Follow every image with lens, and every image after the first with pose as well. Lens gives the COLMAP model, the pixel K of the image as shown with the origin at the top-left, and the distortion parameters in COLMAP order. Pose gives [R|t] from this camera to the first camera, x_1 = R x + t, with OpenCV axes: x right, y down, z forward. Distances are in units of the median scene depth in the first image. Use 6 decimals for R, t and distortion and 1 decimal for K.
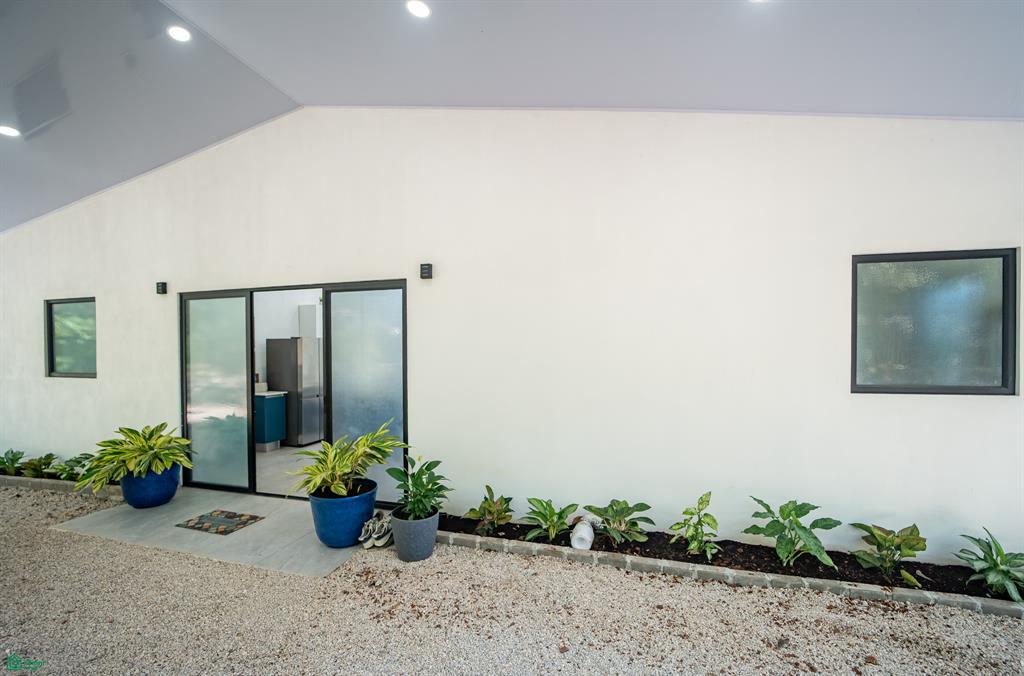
lens RADIAL K [[401.5, 0, 511.3], [0, 401.5, 364.3], [0, 0, 1]] dist [-0.019460, -0.000005]
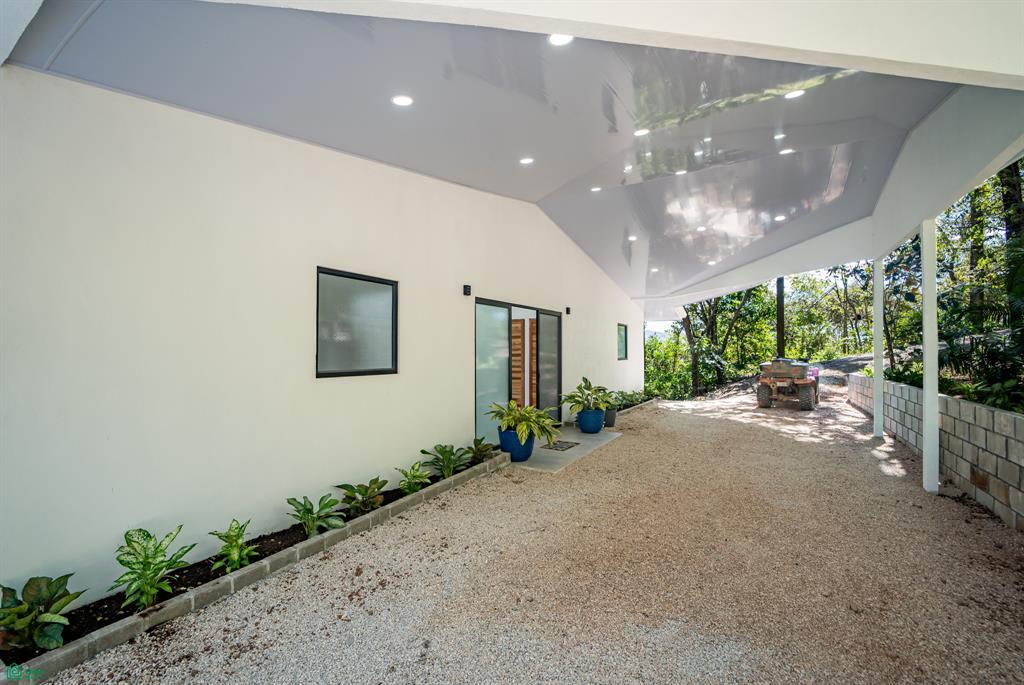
lens RADIAL K [[421.3, 0, 512.0], [0, 421.3, 342.5], [0, 0, 1]] dist [0.001774, 0.000130]
pose [[0.294932, 0.020280, 0.955303, -2.129605], [0.011304, 0.999631, -0.024711, -0.008143], [-0.955451, 0.018087, 0.294594, 0.540761]]
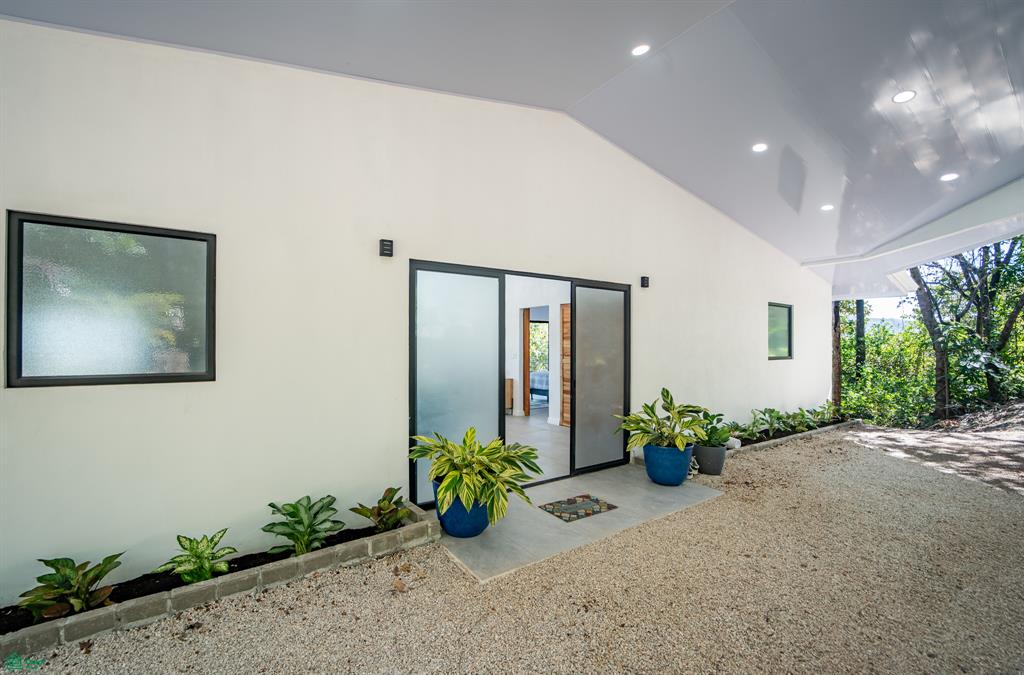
lens RADIAL K [[424.5, 0, 508.7], [0, 424.5, 347.4], [0, 0, 1]] dist [-0.018319, 0.000038]
pose [[0.666968, -0.000755, 0.745086, -1.373057], [0.008684, 0.999939, -0.006759, -0.004474], [-0.745035, 0.010978, 0.666934, 0.338313]]
